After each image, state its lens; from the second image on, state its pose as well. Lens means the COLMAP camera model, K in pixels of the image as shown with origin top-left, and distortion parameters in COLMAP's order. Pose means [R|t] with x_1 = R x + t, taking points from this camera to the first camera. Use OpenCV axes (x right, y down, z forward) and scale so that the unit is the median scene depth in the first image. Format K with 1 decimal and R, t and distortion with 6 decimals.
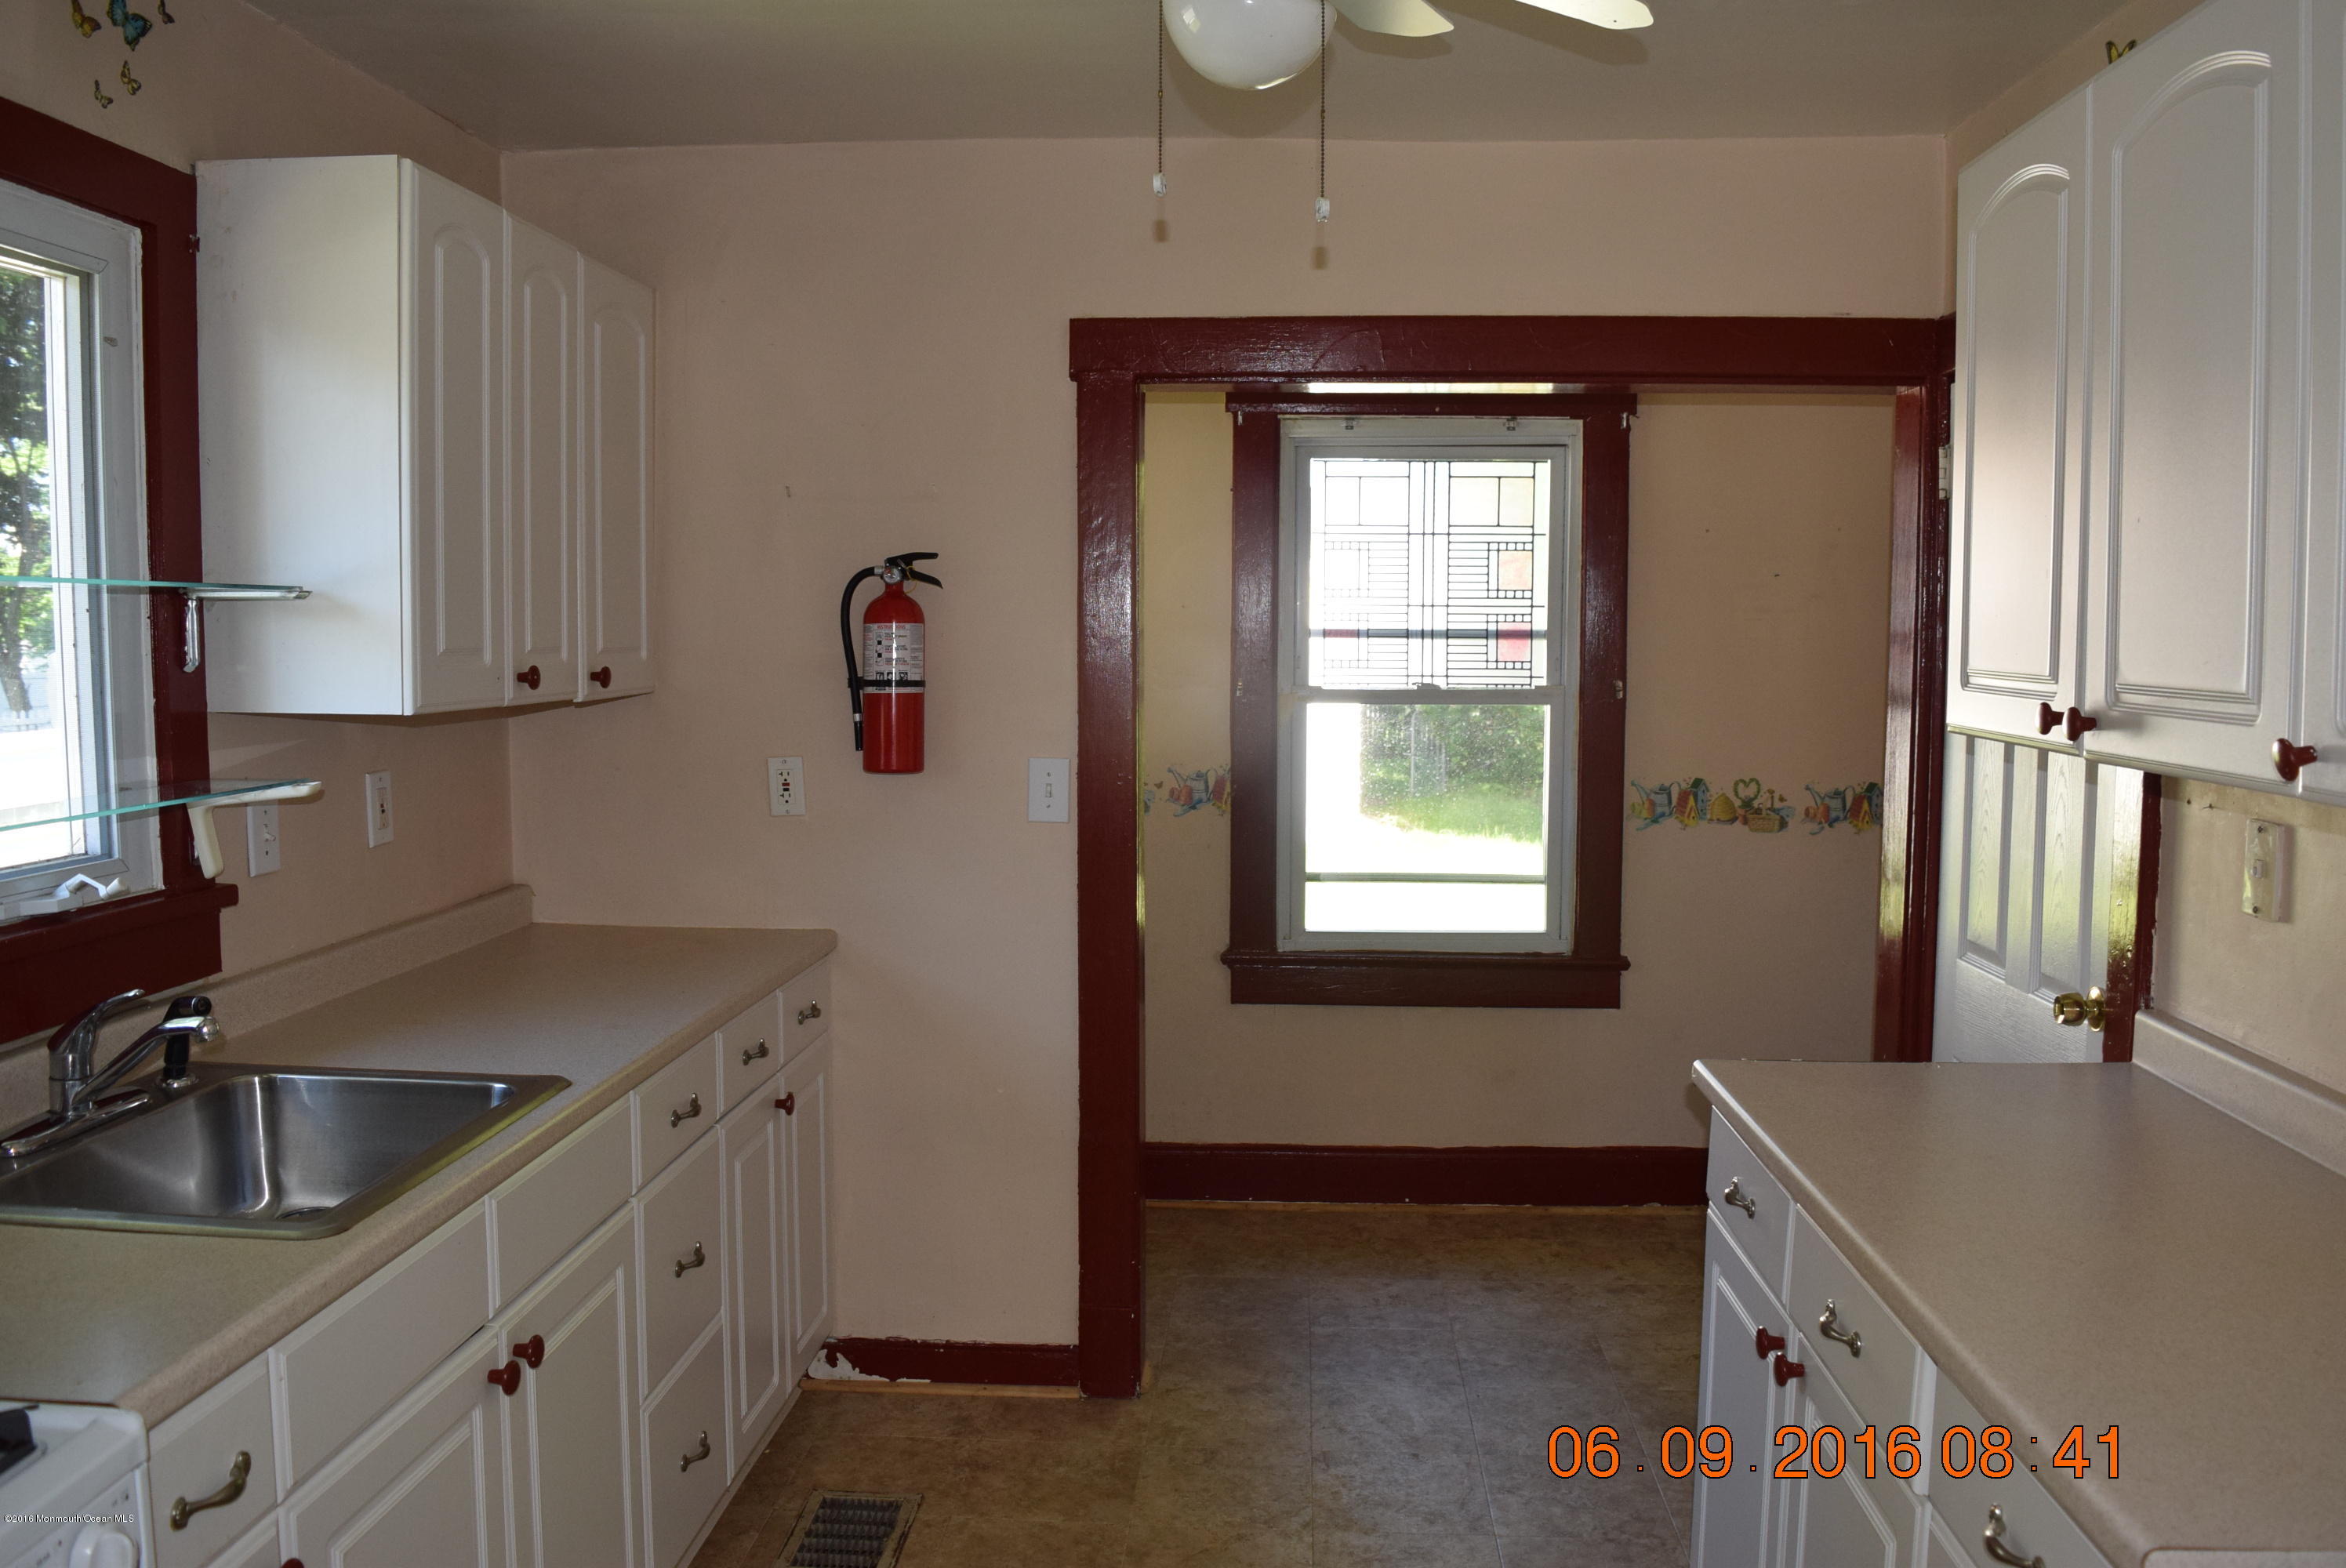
lens RADIAL K [[1908.9, 0, 1173.0], [0, 1908.9, 784.0], [0, 0, 1]] dist [-0.054483, -0.007915]
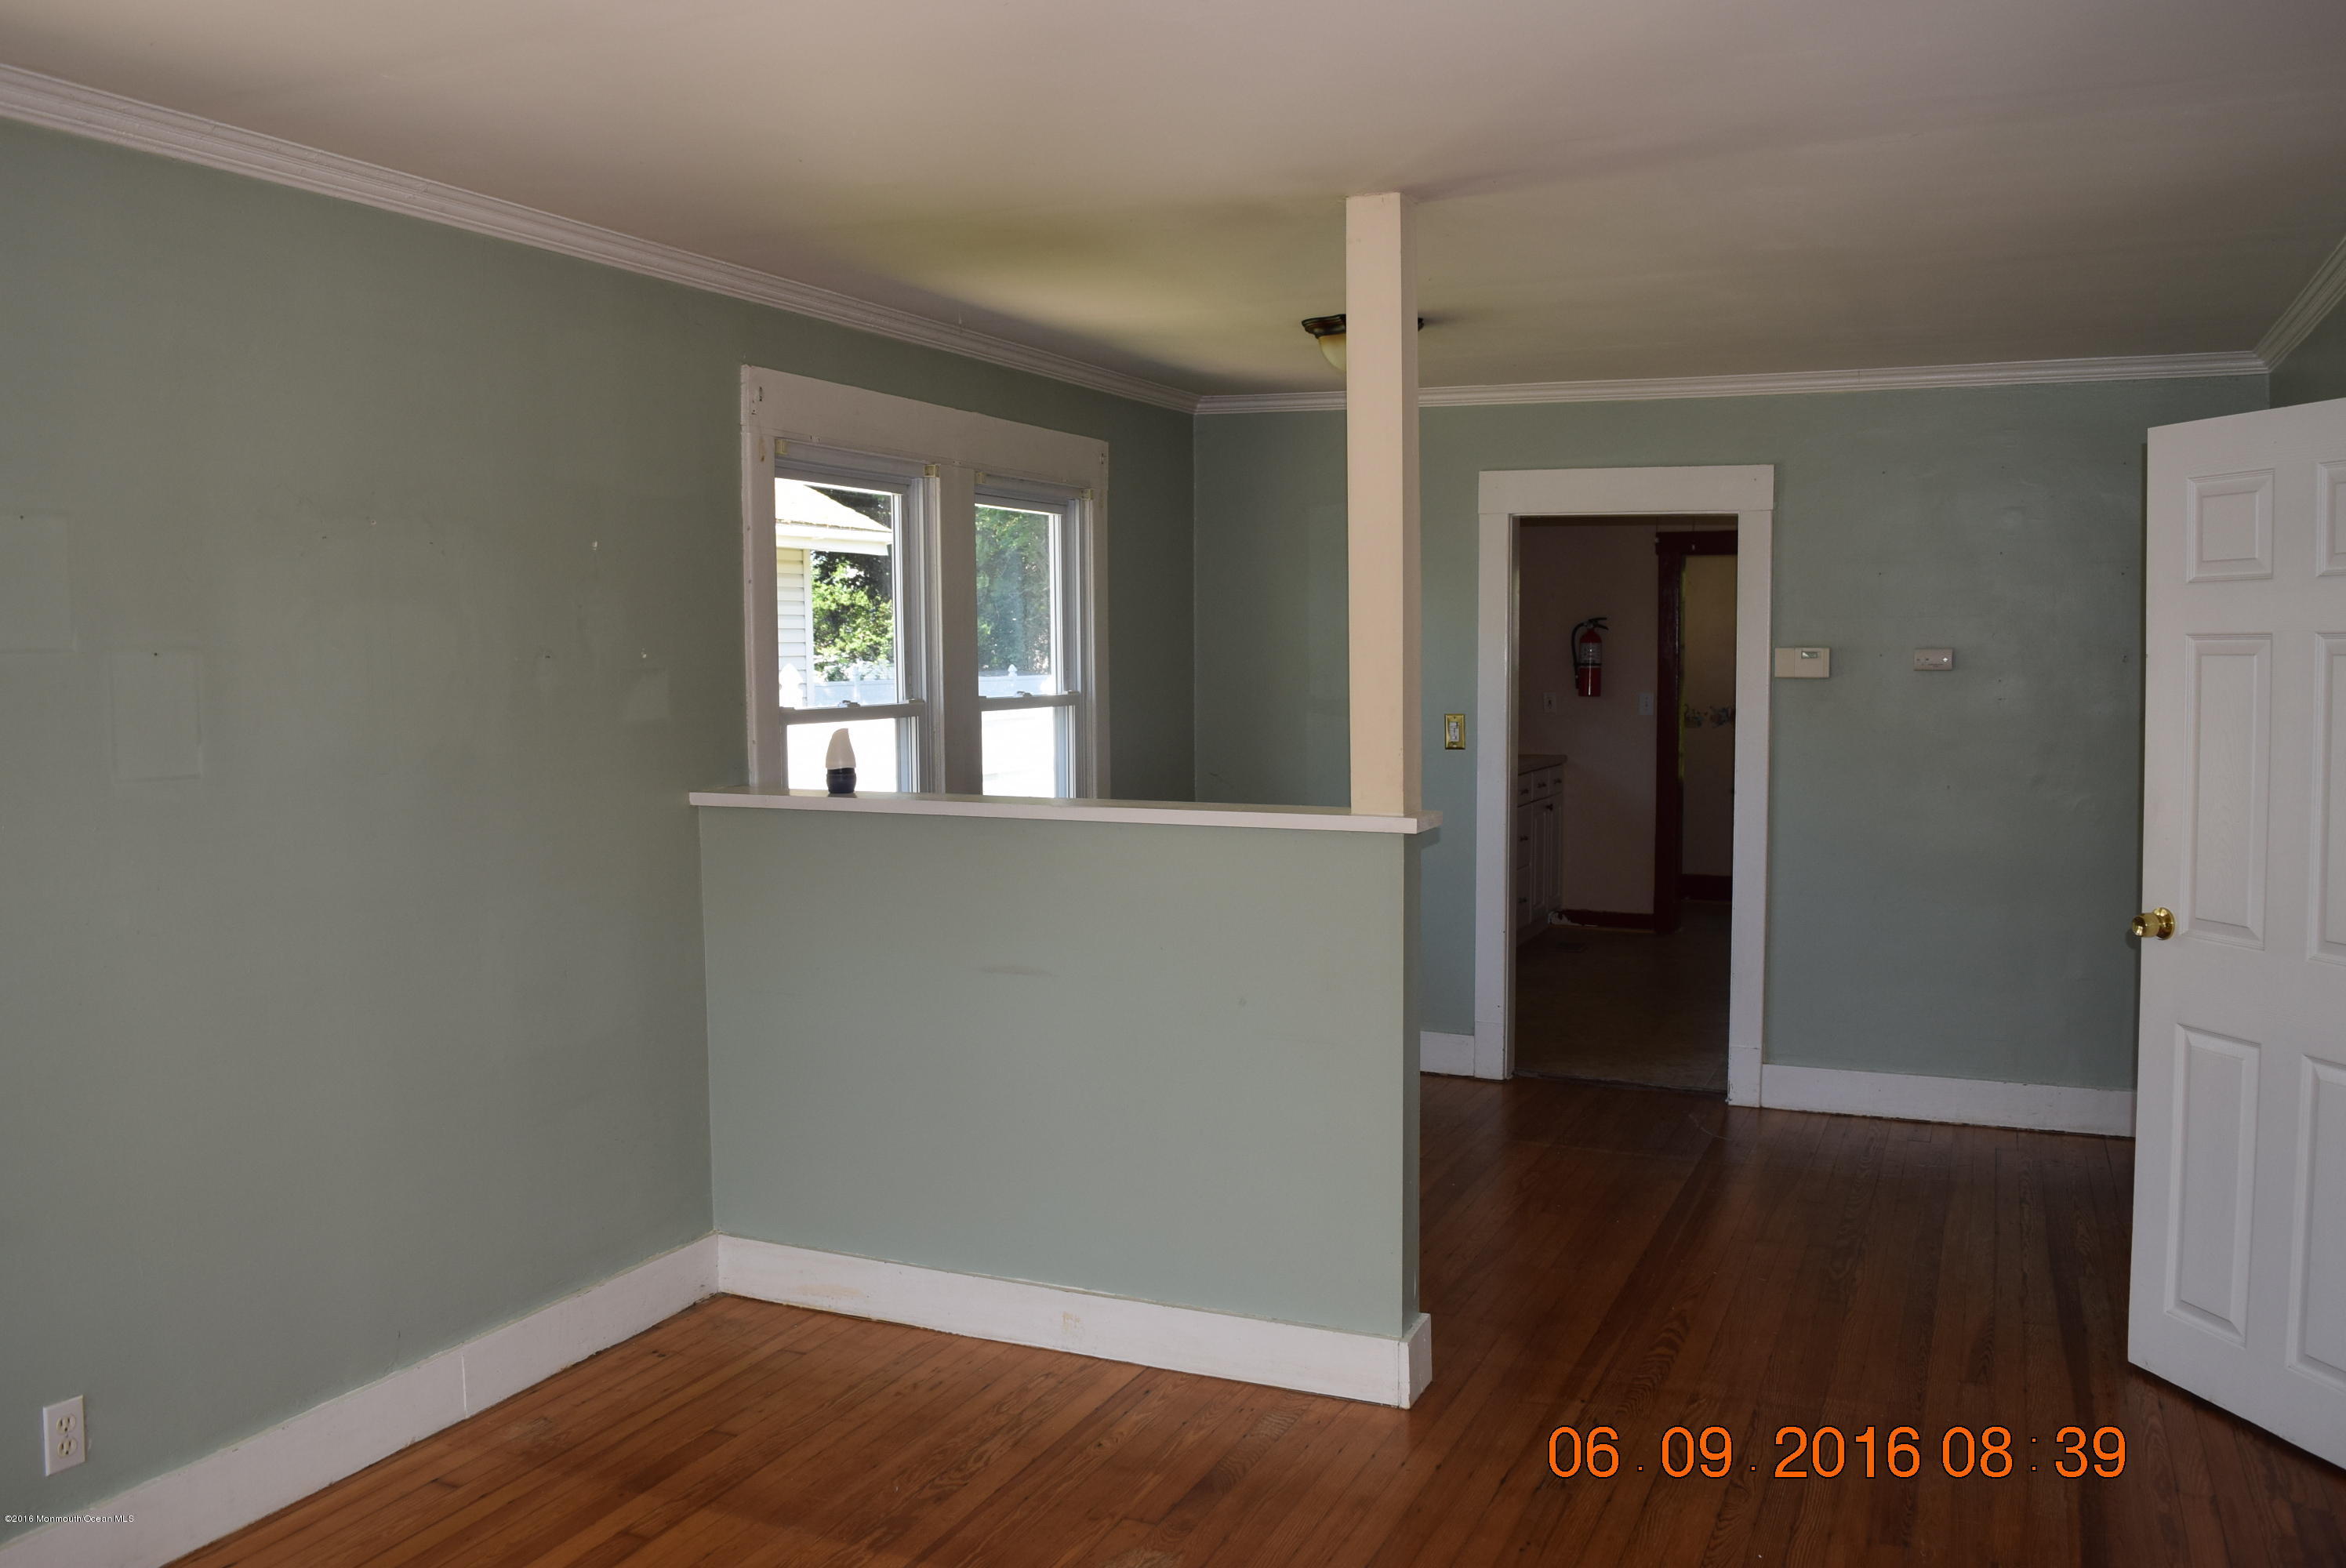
lens RADIAL K [[1908.9, 0, 1173.0], [0, 1908.9, 784.0], [0, 0, 1]] dist [-0.054483, -0.007915]
pose [[0.940027, 0.018306, -0.340609, 0.251512], [-0.020615, 0.999782, -0.003161, 0.155814], [0.340477, 0.009993, 0.940200, -1.977623]]
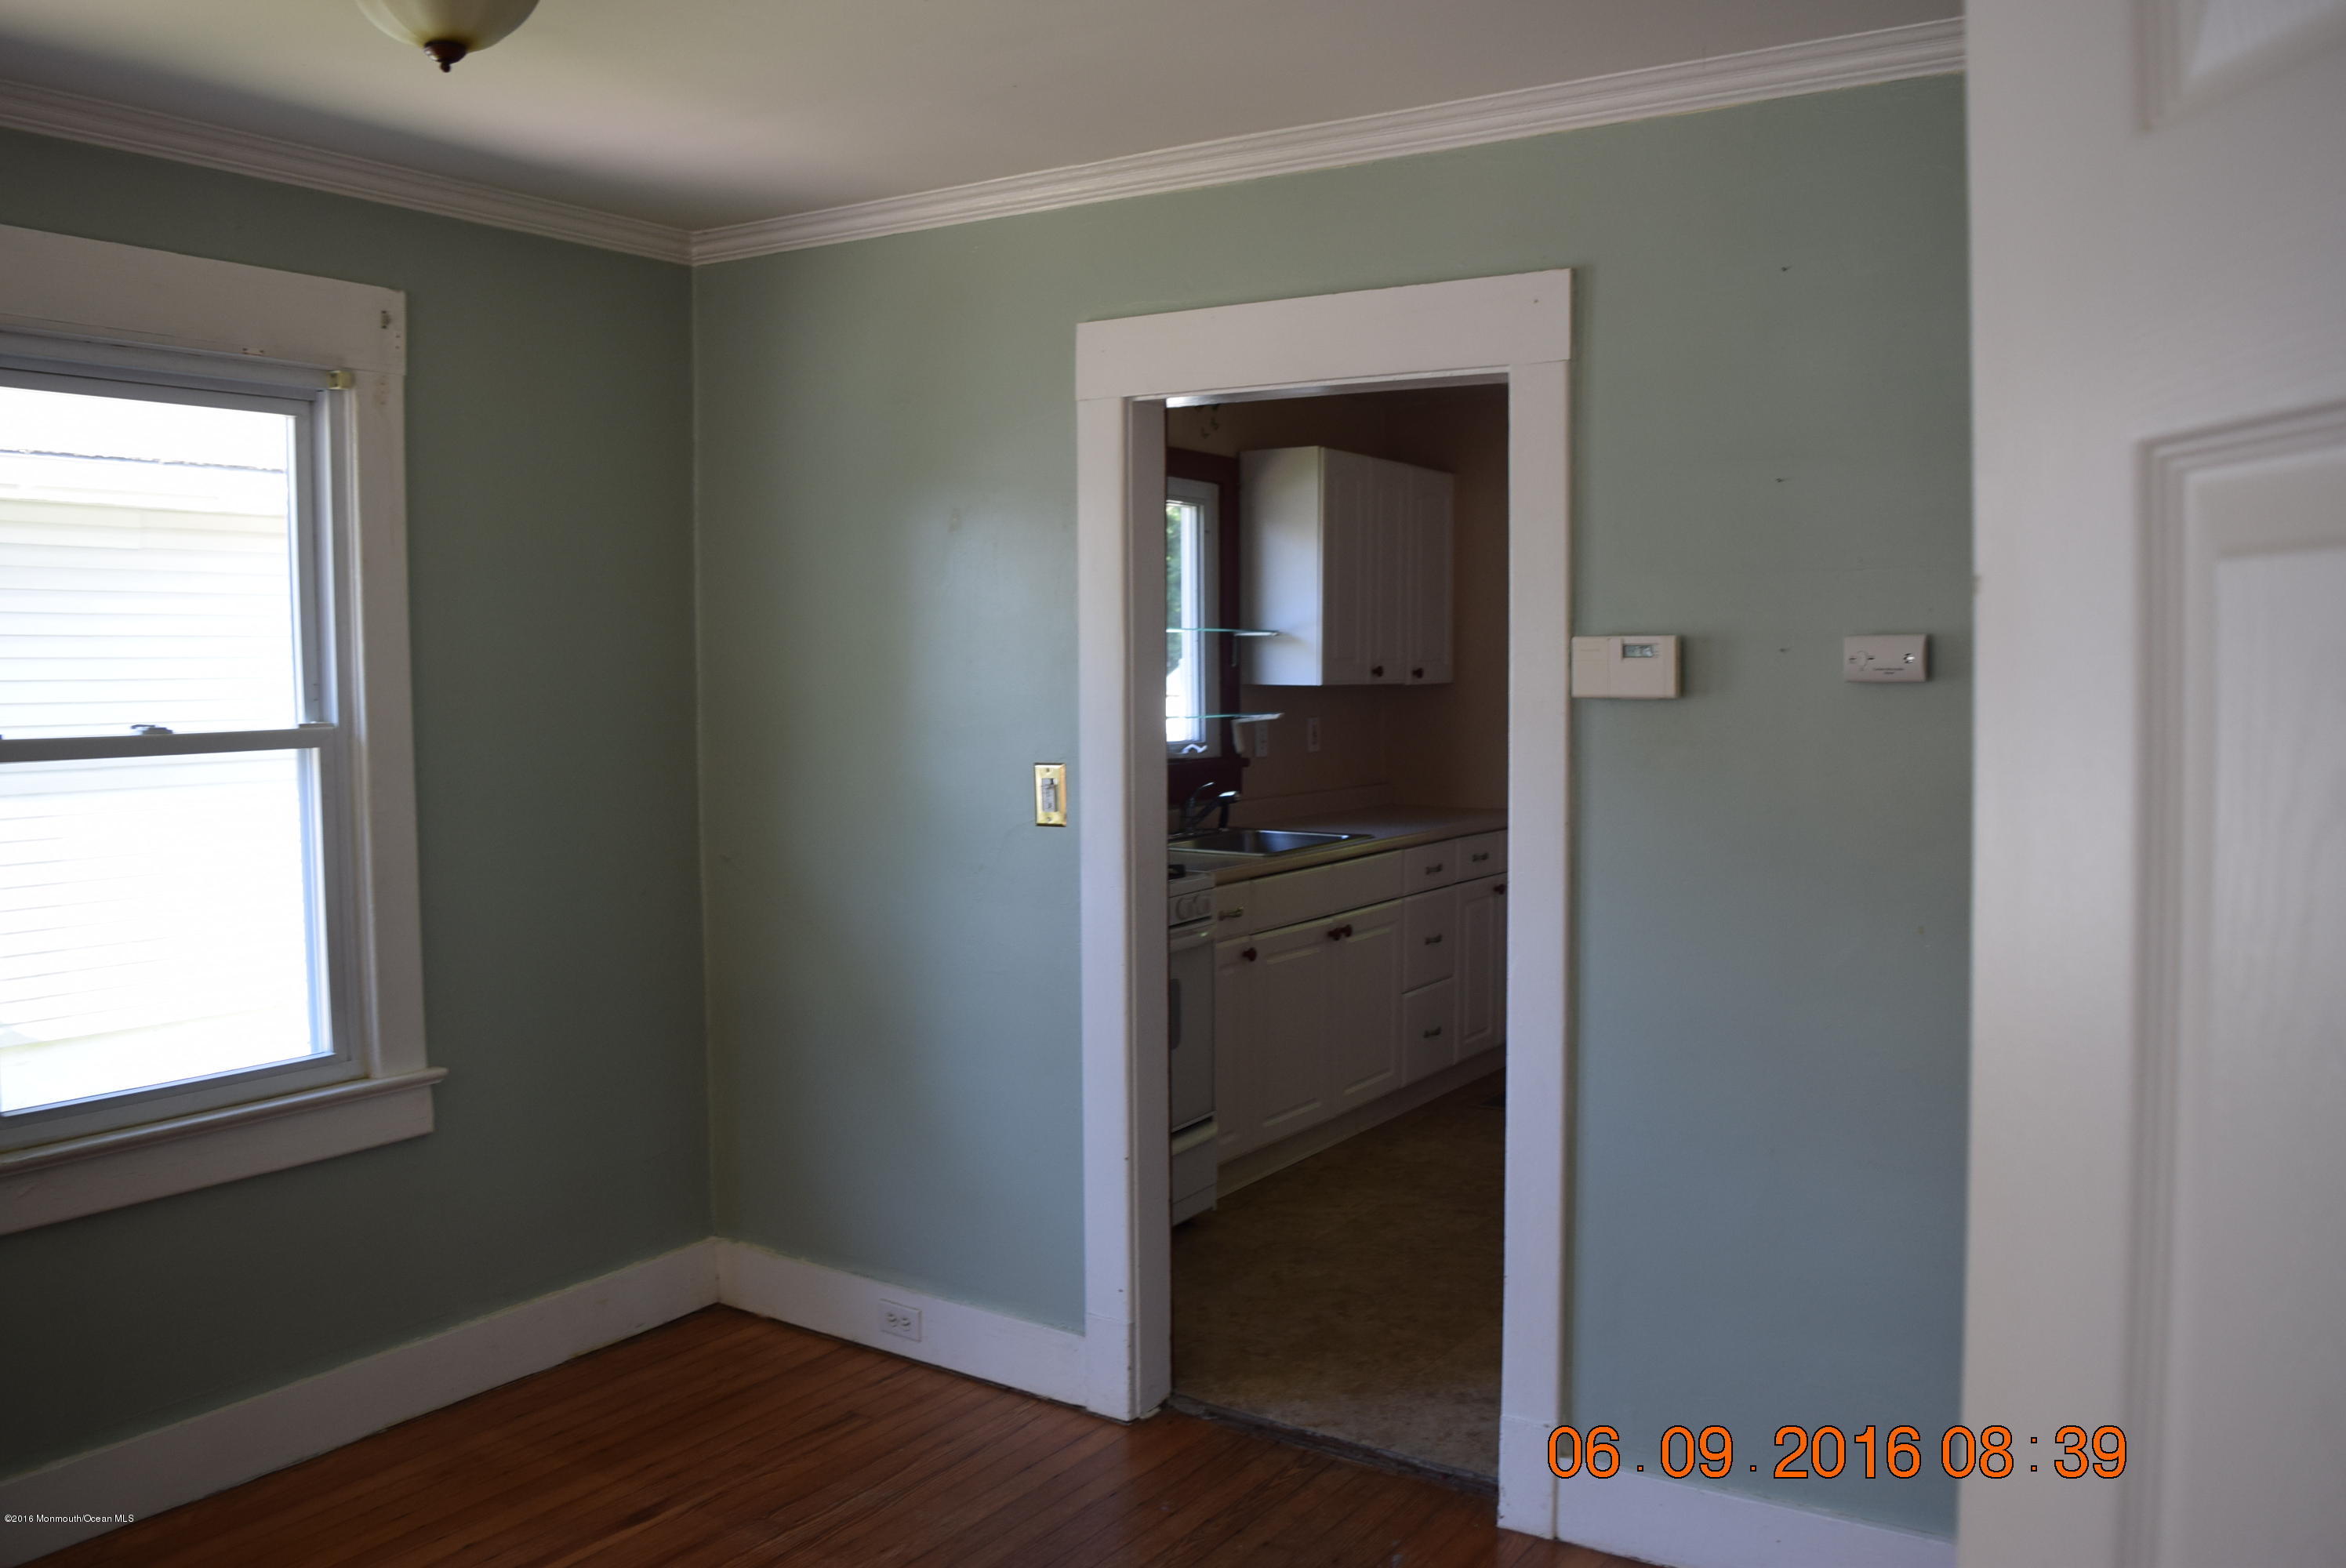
lens RADIAL K [[1840.5, 0, 1173.0], [0, 1840.5, 784.0], [0, 0, 1]] dist [-0.079453, -0.005713]
pose [[0.871322, 0.022750, -0.490184, 0.445672], [-0.029535, 0.999545, -0.006109, 0.083912], [0.489822, 0.019800, 0.871598, -0.854619]]
